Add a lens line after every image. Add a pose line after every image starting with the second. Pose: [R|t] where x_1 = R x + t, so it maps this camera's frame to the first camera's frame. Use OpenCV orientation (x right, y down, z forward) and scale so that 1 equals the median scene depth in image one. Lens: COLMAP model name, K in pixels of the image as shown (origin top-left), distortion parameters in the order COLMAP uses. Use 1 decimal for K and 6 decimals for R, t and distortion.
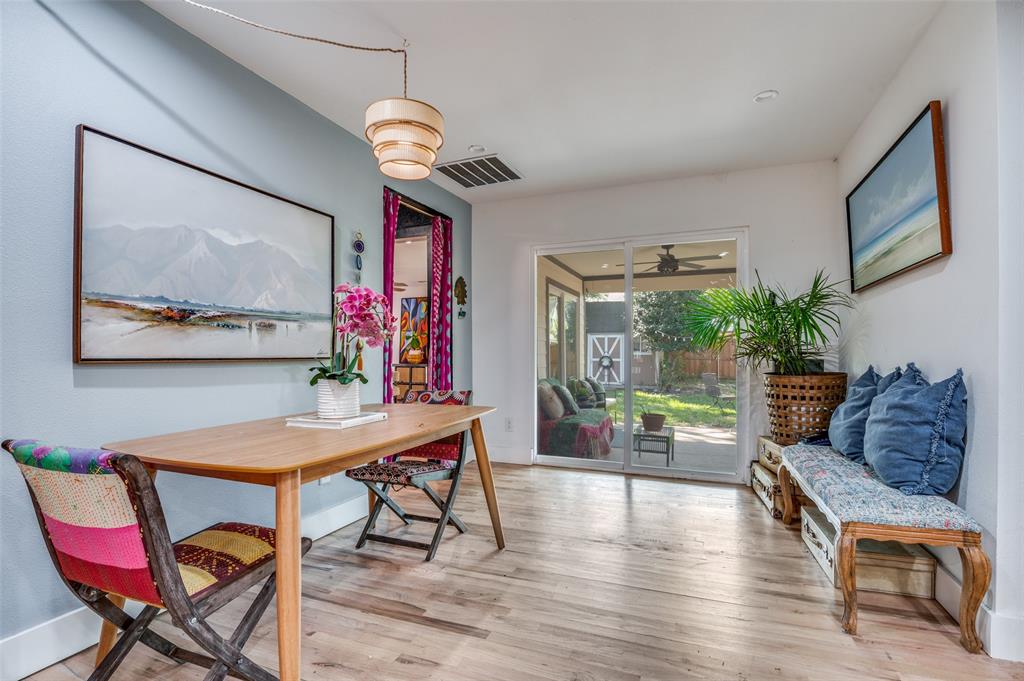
lens RADIAL K [[485.0, 0, 509.6], [0, 485.0, 351.5], [0, 0, 1]] dist [-0.001477, -0.000326]
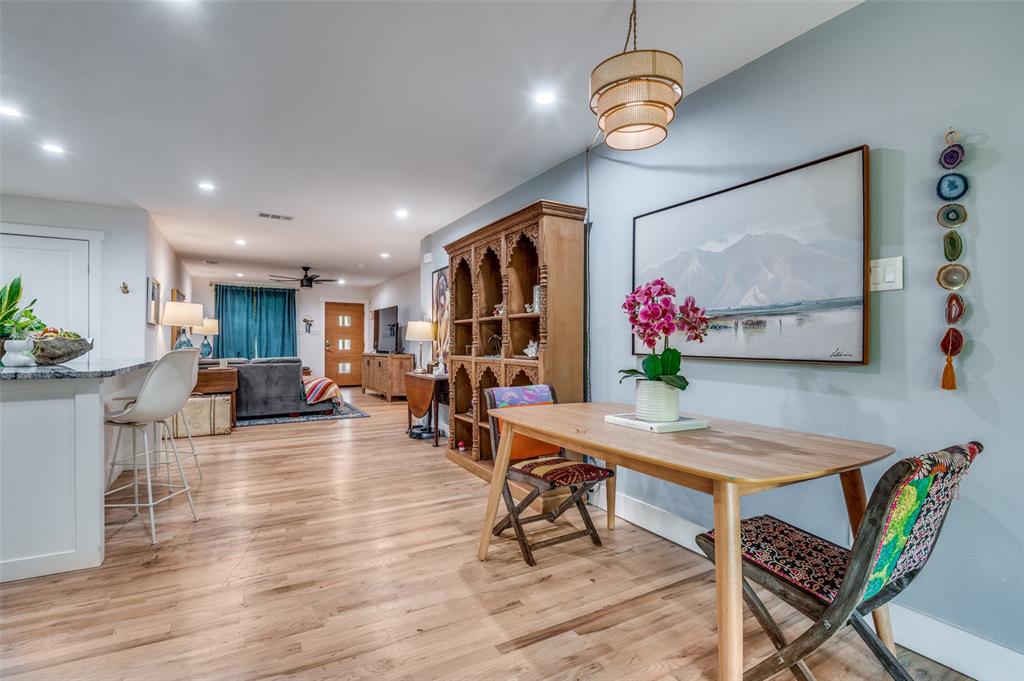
lens RADIAL K [[471.7, 0, 503.3], [0, 471.7, 341.5], [0, 0, 1]] dist [-0.004223, -0.008808]
pose [[-0.625676, -0.002976, -0.780078, 0.498999], [-0.000105, 0.999993, -0.003731, -0.014886], [0.780083, -0.002252, -0.625672, 1.176878]]
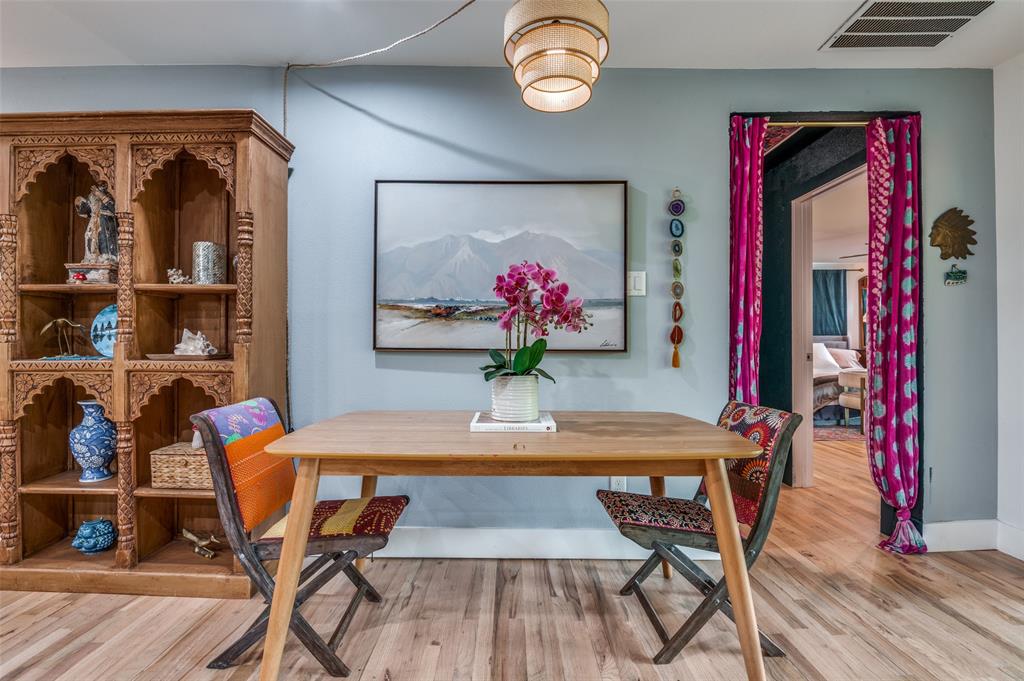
lens RADIAL K [[471.7, 0, 503.3], [0, 471.7, 341.5], [0, 0, 1]] dist [-0.004223, -0.008808]
pose [[0.368574, -0.001657, -0.929597, 0.362802], [-0.002346, 0.999994, -0.002712, 0.000031], [0.929595, 0.003180, 0.368568, 0.585588]]
